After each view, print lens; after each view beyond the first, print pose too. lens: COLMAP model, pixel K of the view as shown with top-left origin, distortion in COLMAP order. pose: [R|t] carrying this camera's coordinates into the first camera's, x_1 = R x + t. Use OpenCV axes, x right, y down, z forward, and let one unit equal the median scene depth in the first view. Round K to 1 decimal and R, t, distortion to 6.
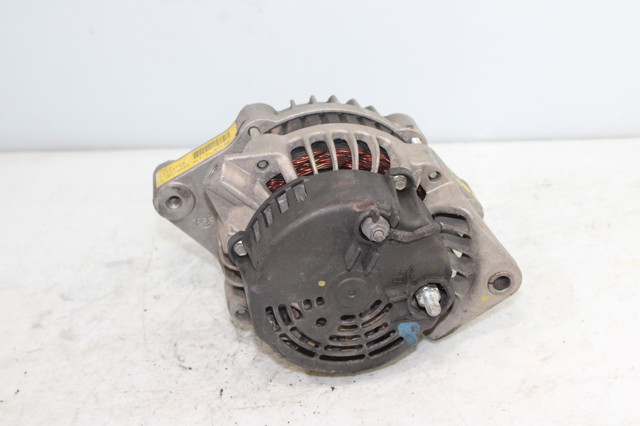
lens RADIAL K [[1176.2, 0, 320.0], [0, 1176.2, 213.0], [0, 0, 1]] dist [0.020541, 0.023872]
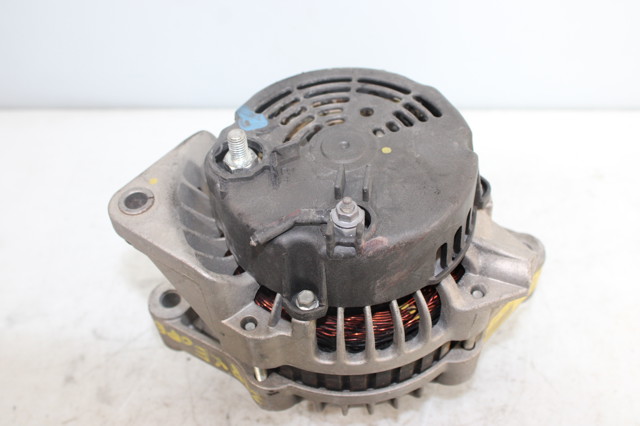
lens RADIAL K [[770.8, 0, 320.0], [0, 770.8, 213.0], [0, 0, 1]] dist [-0.013219, -0.004692]
pose [[-0.958014, 0.136268, -0.252270, 0.169918], [-0.186263, -0.964684, 0.186256, -0.063731], [-0.217979, 0.225425, 0.949562, 0.513587]]
